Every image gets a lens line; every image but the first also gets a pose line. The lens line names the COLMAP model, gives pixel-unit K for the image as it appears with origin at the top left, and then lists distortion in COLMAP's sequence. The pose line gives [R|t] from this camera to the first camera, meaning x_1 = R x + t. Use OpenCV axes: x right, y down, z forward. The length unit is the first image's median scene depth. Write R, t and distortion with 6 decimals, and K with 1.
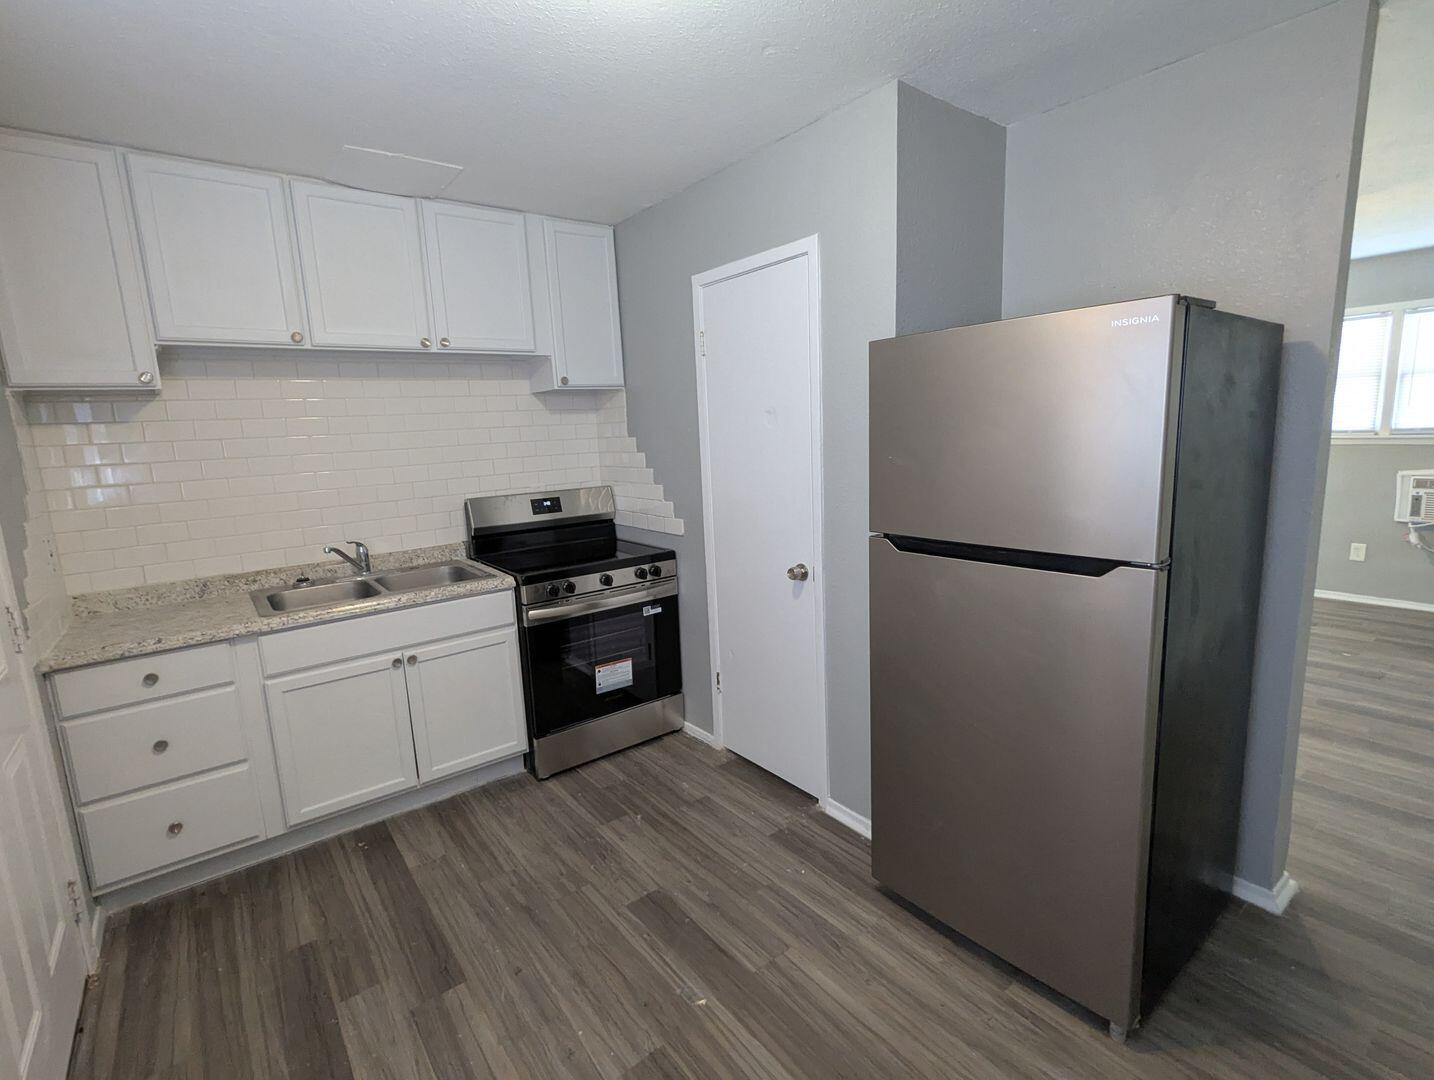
lens RADIAL K [[678.3, 0, 717.0], [0, 678.3, 540.0], [0, 0, 1]] dist [0.000630, -0.000064]
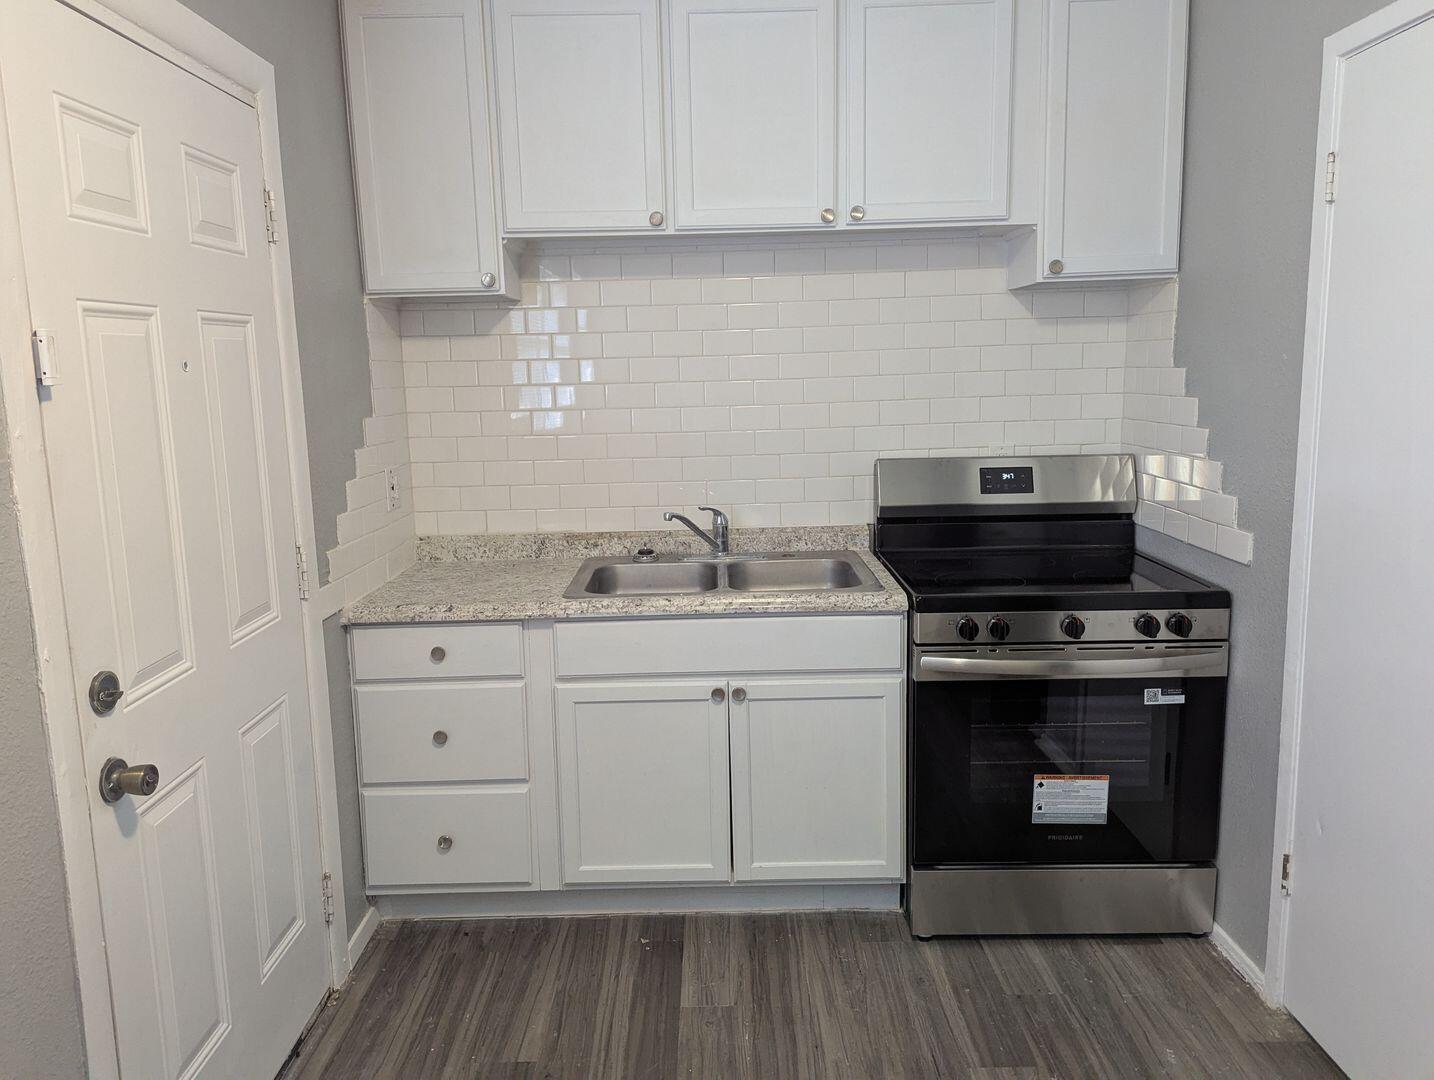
lens RADIAL K [[998.9, 0, 713.4], [0, 998.9, 516.3], [0, 0, 1]] dist [0.073094, -0.078759]
pose [[0.789376, 0.115970, -0.602858, 0.096994], [-0.112052, 0.992717, 0.044246, -0.035737], [0.603598, 0.032624, 0.796621, 0.177486]]
